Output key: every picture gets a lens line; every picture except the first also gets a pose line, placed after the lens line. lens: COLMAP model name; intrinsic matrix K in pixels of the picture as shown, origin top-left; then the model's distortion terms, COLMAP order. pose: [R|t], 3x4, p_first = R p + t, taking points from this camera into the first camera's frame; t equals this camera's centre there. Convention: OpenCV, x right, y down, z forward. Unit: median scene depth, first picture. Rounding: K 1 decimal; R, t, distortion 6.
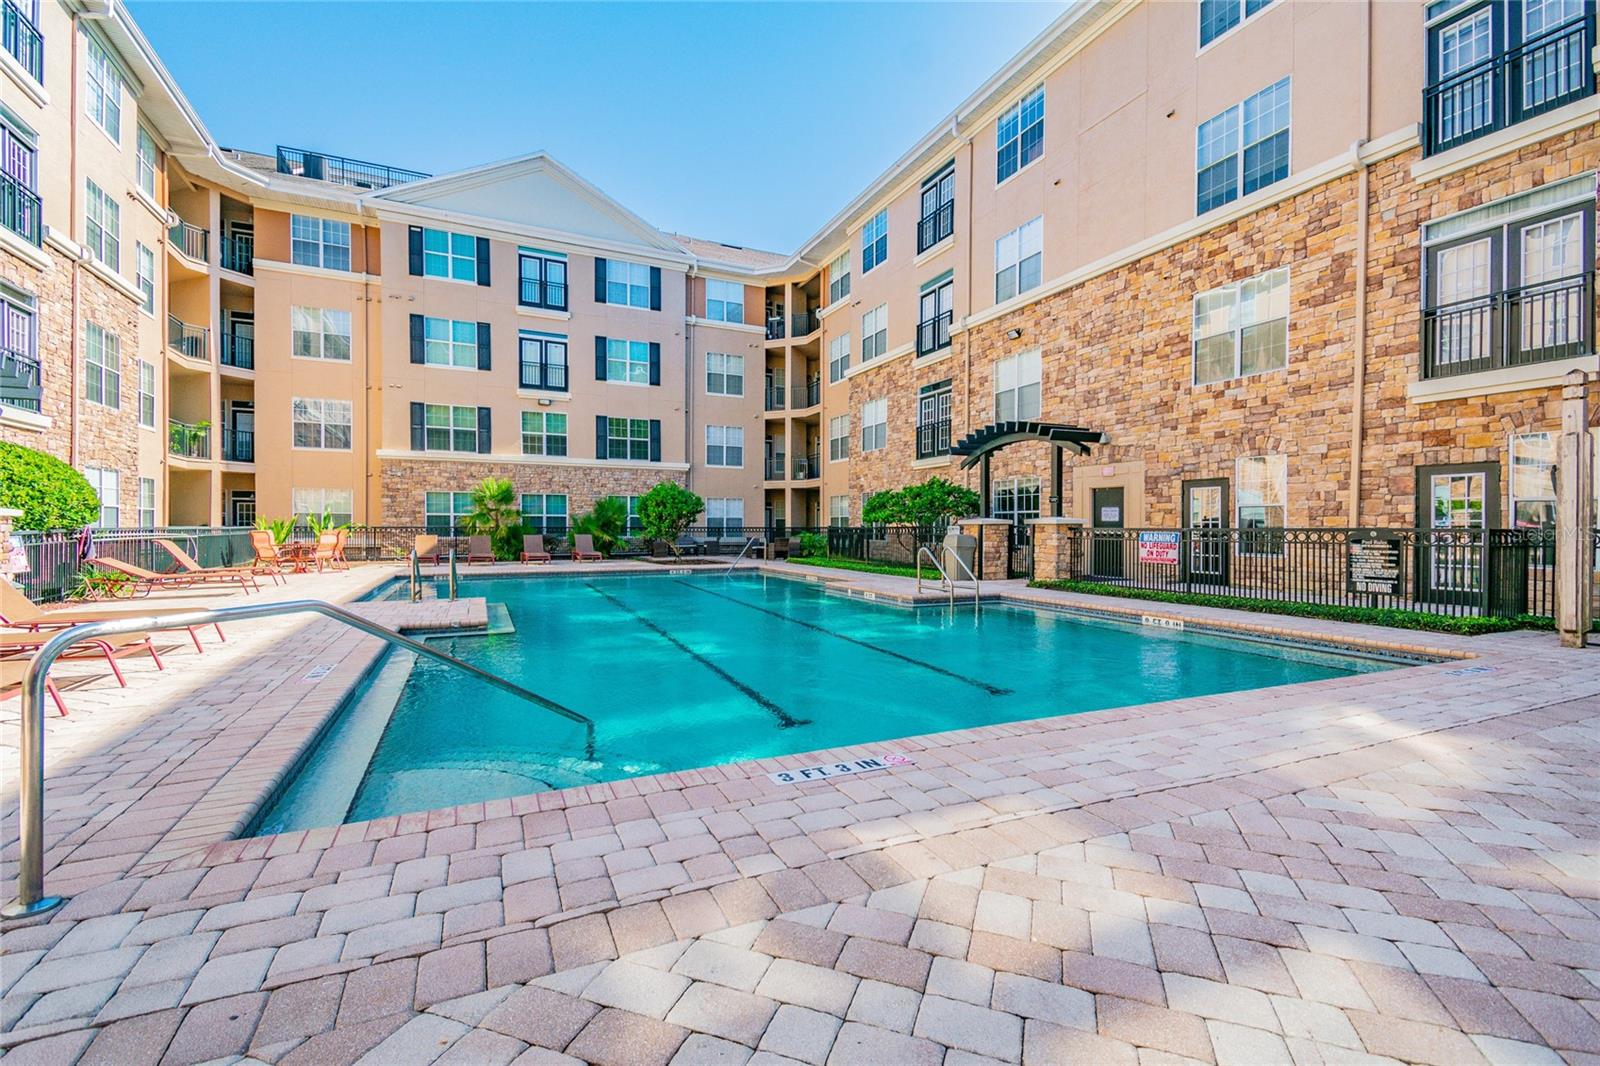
lens RADIAL K [[694.6, 0, 801.9], [0, 694.6, 530.8], [0, 0, 1]] dist [0.057817, -0.028595]
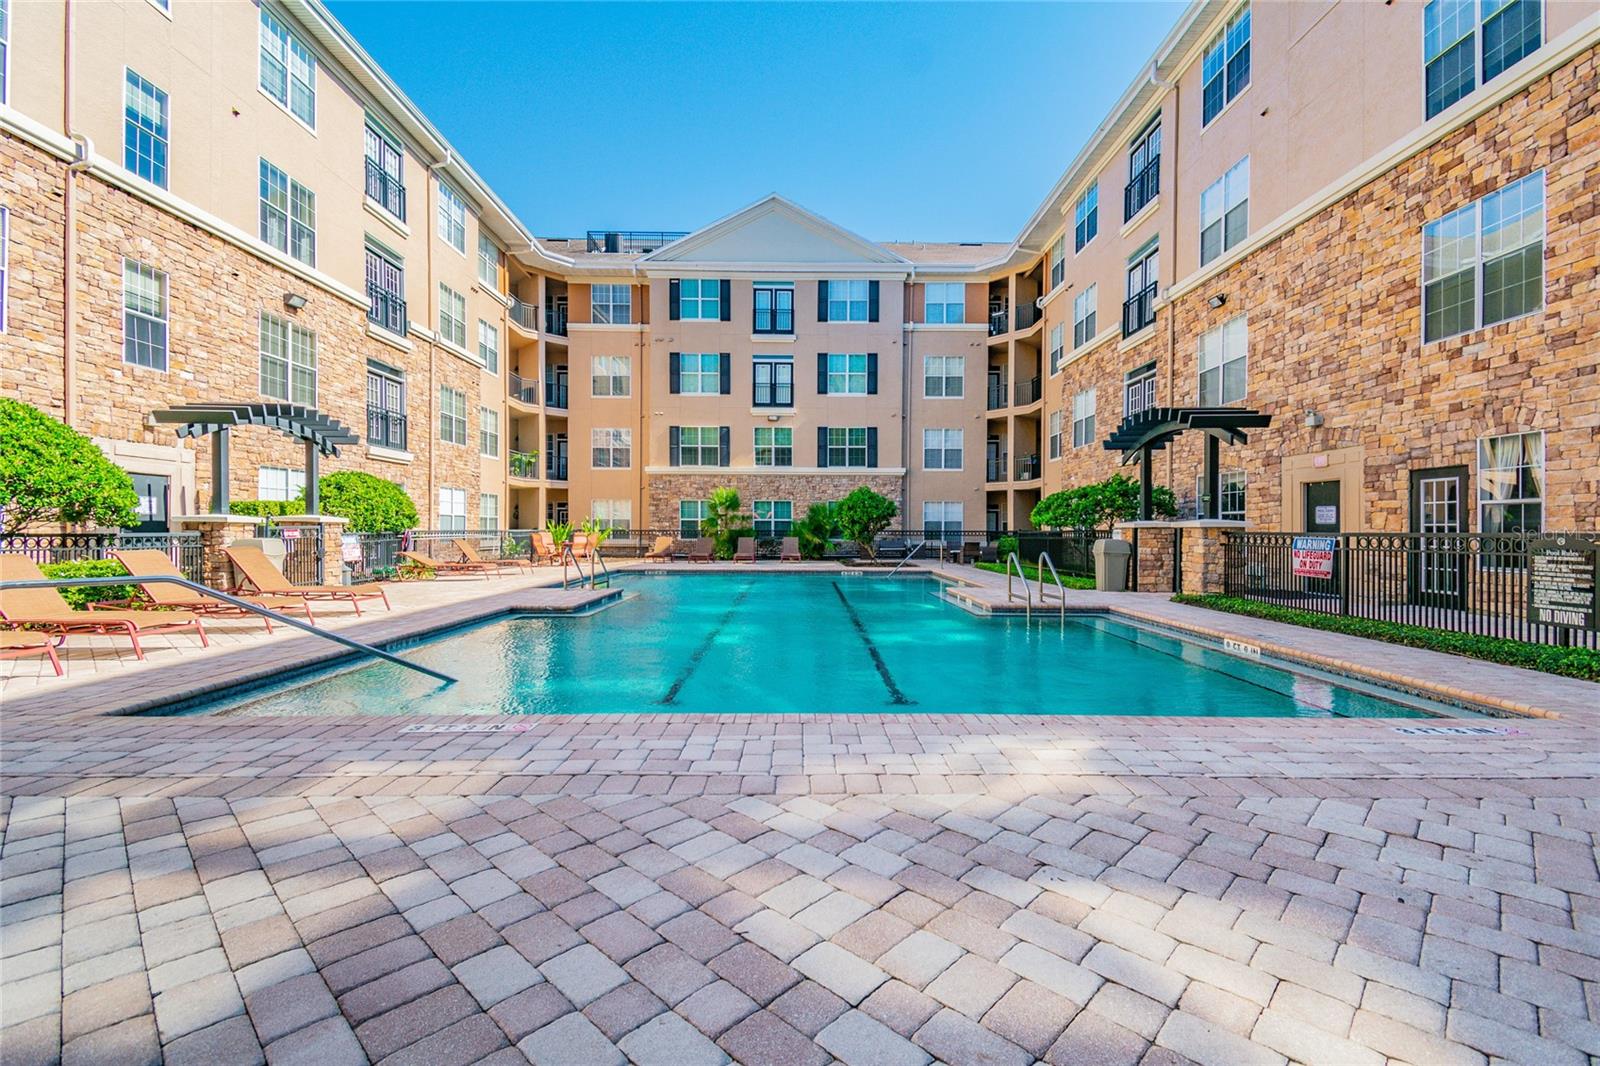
lens RADIAL K [[694.6, 0, 801.9], [0, 694.6, 530.8], [0, 0, 1]] dist [0.057817, -0.028595]
pose [[0.910478, 0.001652, -0.413555, 0.227172], [-0.003738, 0.999984, -0.004236, -0.000189], [0.413541, 0.005403, 0.910469, 0.024516]]
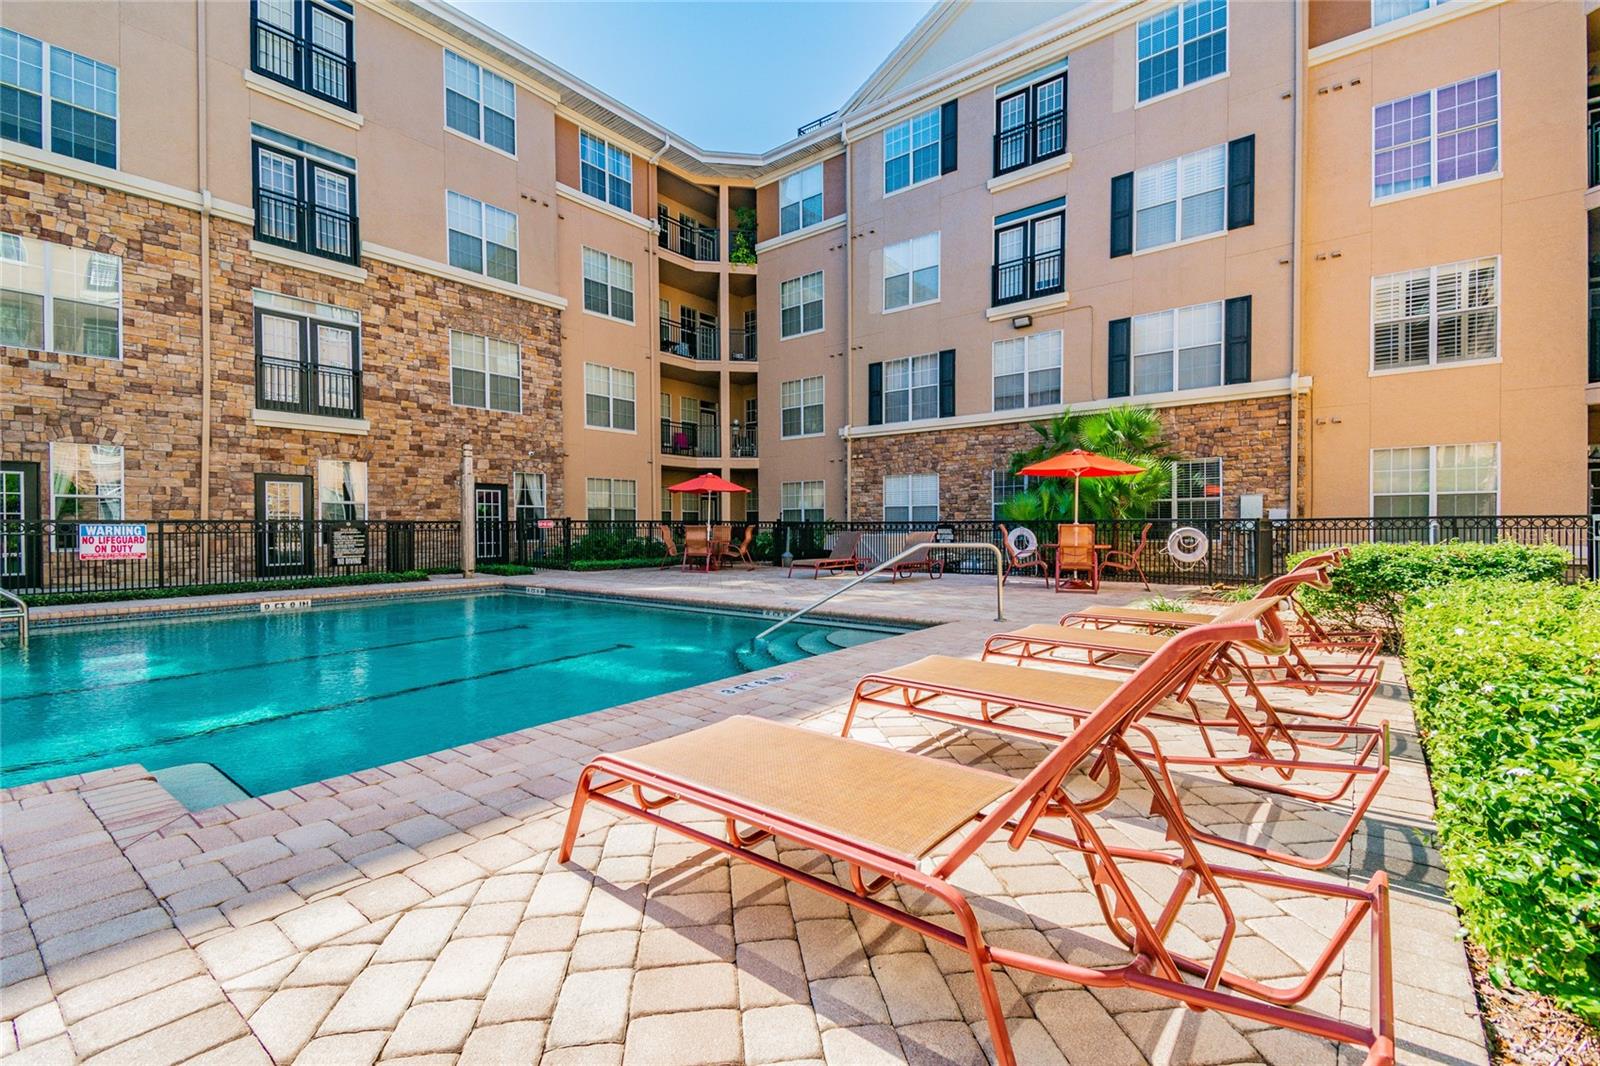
lens RADIAL K [[694.6, 0, 801.9], [0, 694.6, 530.8], [0, 0, 1]] dist [0.057817, -0.028595]
pose [[-0.453200, -0.008528, 0.891368, -0.493336], [0.008132, 0.999873, 0.013700, 0.003304], [-0.891372, 0.013457, -0.453073, 0.460222]]
